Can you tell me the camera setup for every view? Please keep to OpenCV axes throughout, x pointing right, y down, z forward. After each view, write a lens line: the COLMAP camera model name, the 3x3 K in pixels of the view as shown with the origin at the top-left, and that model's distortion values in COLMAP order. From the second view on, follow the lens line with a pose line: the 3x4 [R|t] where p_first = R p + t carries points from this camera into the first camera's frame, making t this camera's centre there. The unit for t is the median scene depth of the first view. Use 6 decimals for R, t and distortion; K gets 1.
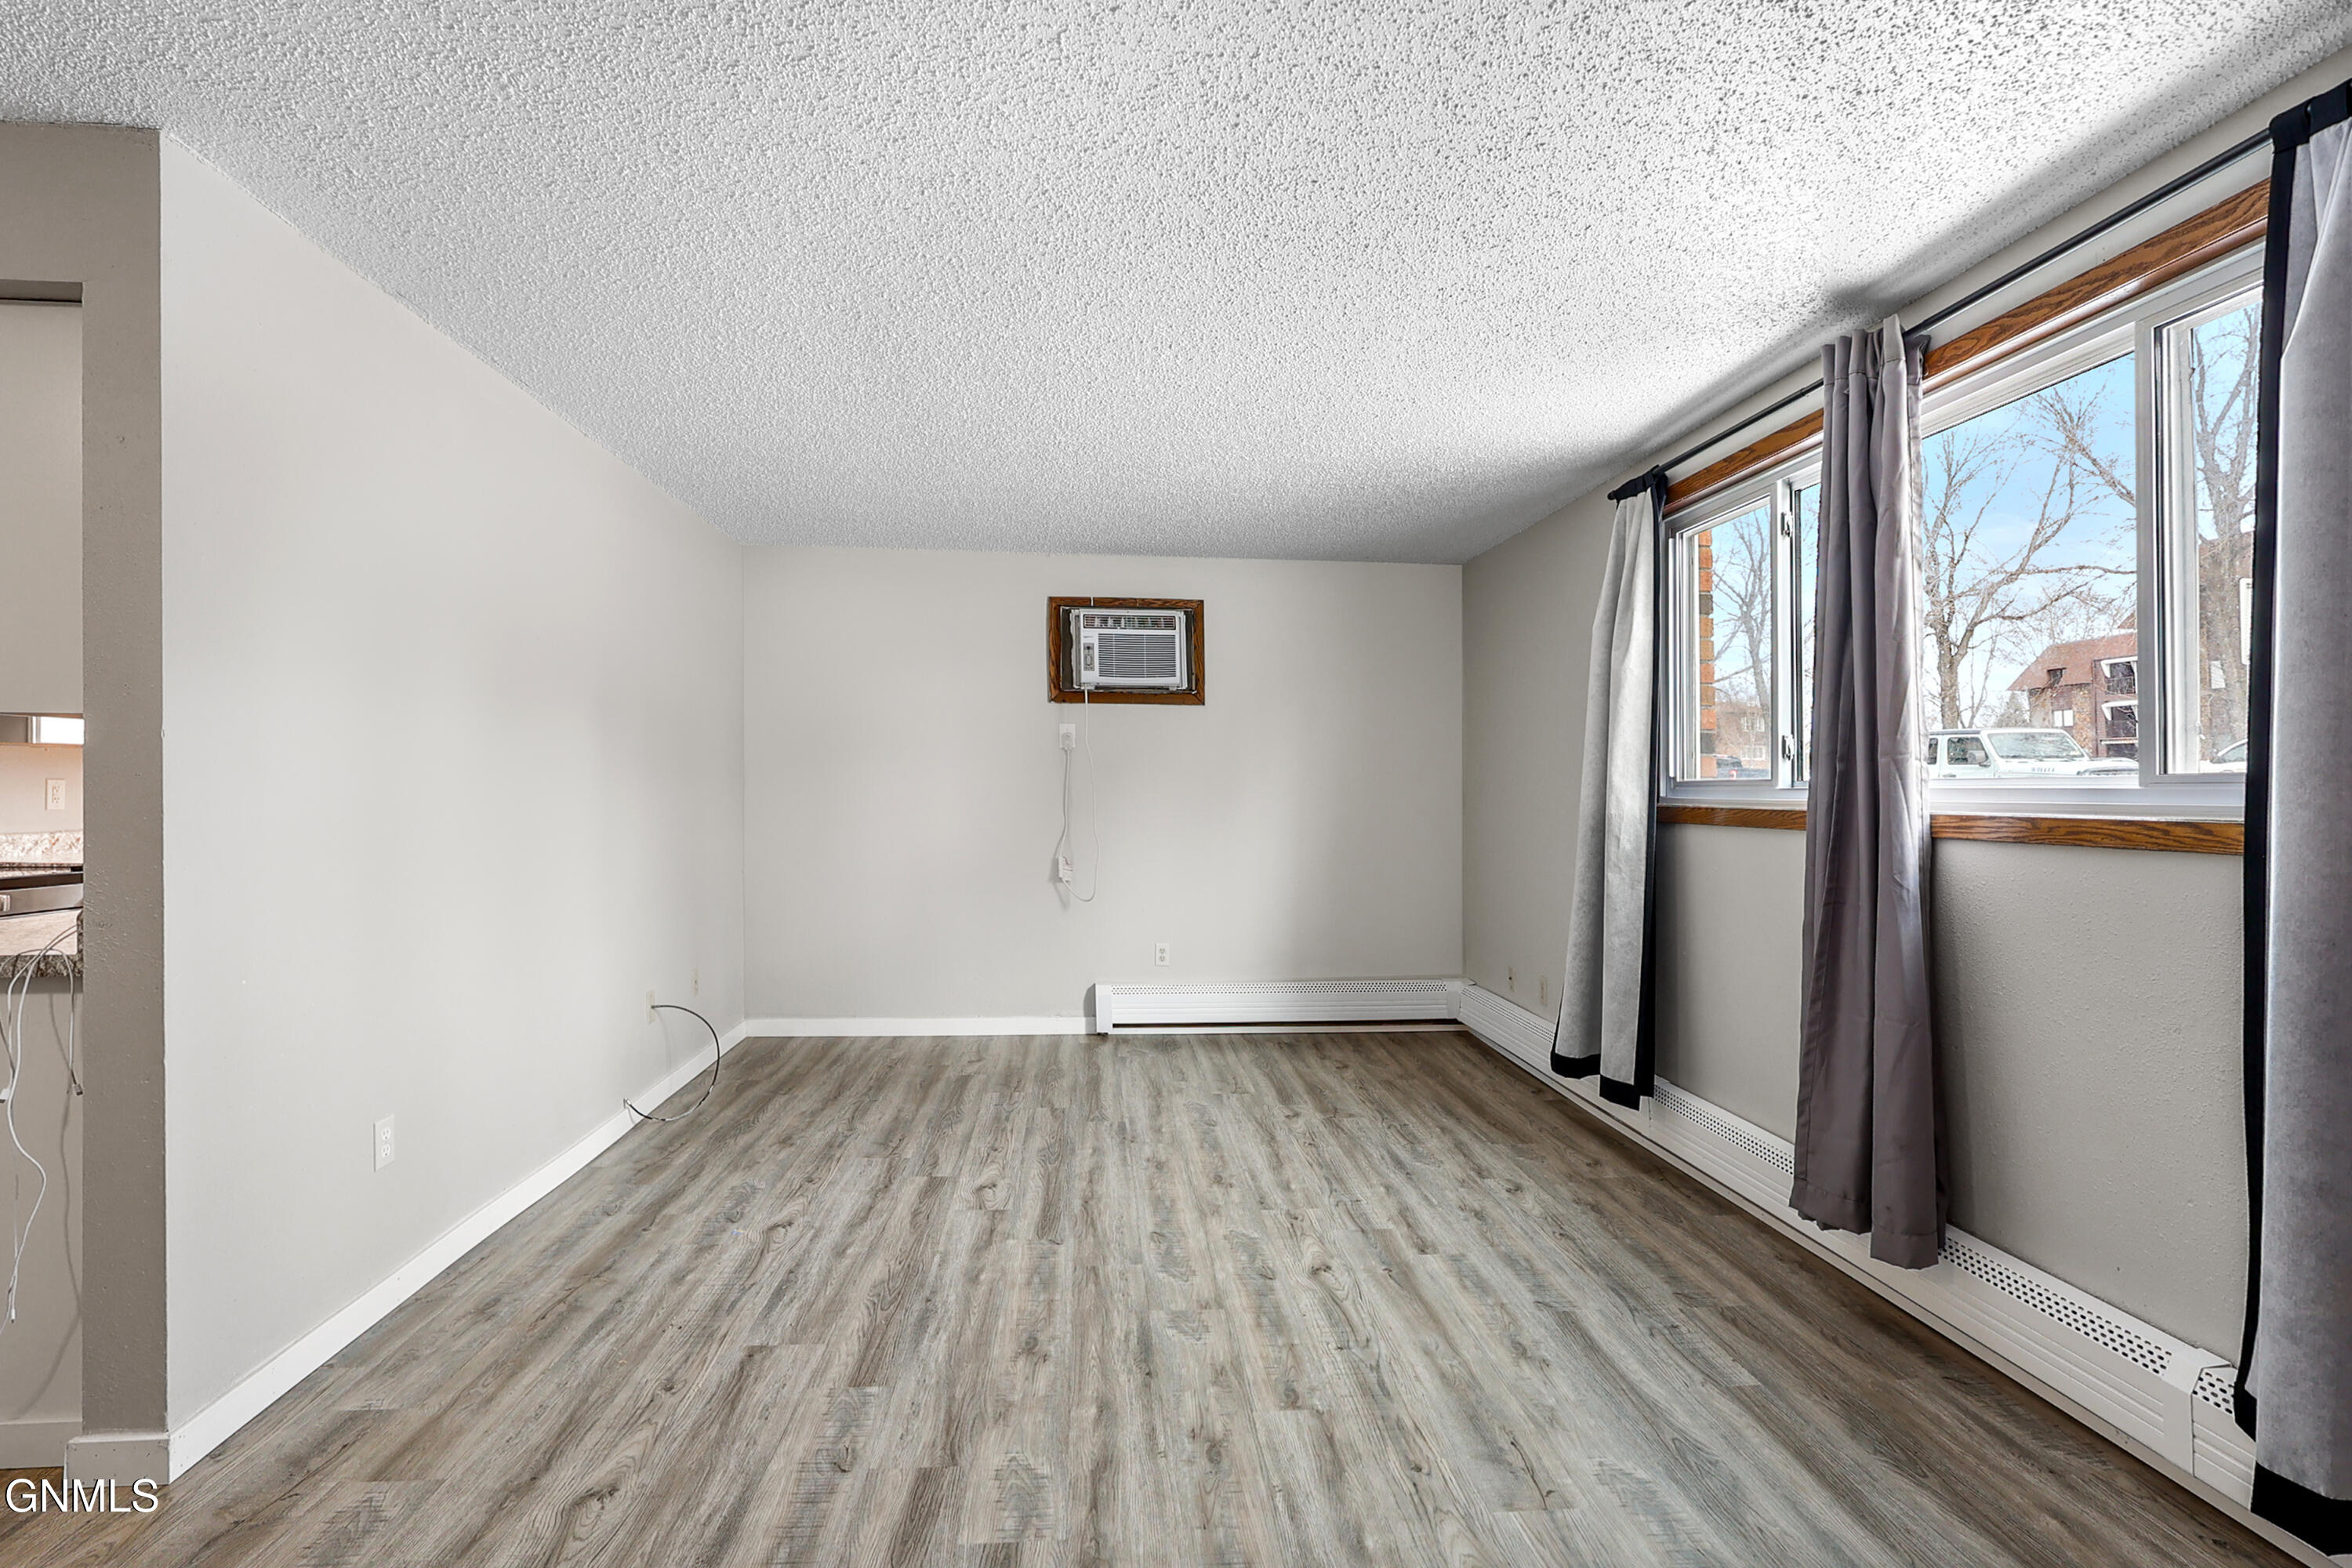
lens RADIAL K [[1082.0, 0, 1182.3], [0, 1082.0, 780.2], [0, 0, 1]] dist [-0.005976, 0.001788]
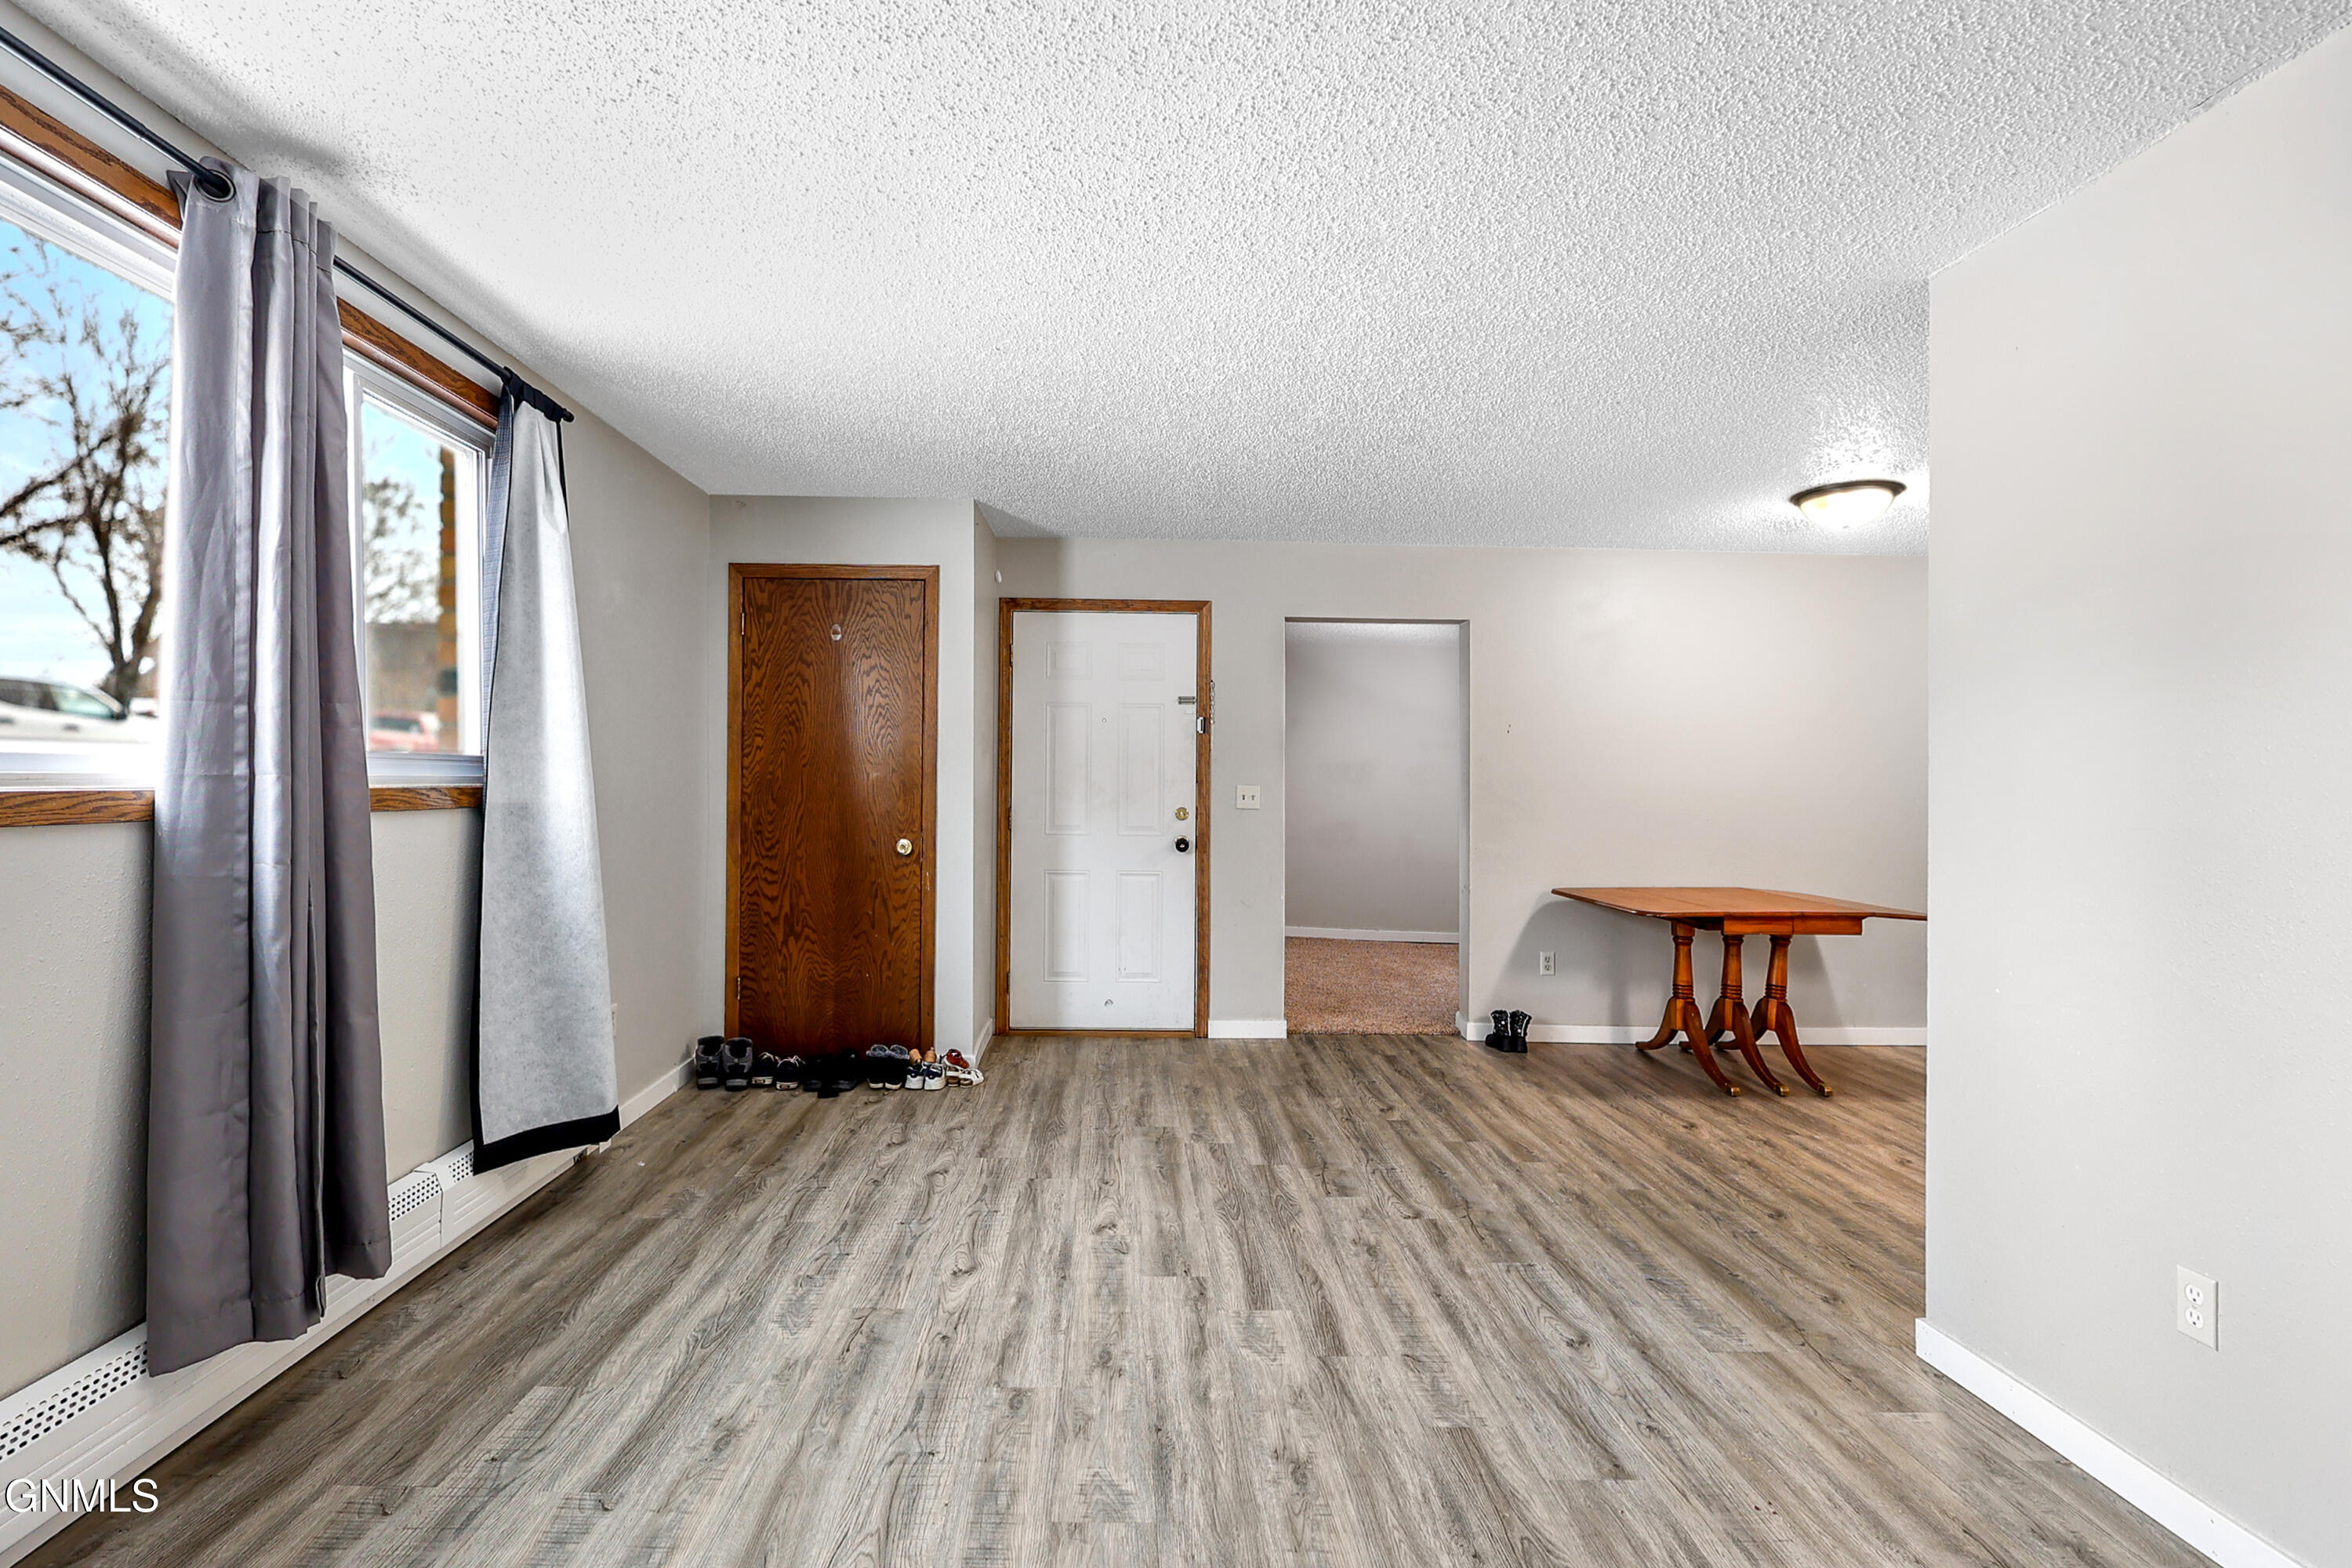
lens RADIAL K [[1082.0, 0, 1176.6], [0, 1082.0, 792.5], [0, 0, 1]] dist [-0.005976, 0.001788]
pose [[-0.999089, -0.029967, 0.030387, -0.059999], [-0.030009, 0.999549, -0.000936, 0.003955], [-0.030345, -0.001847, -0.999538, 1.983687]]
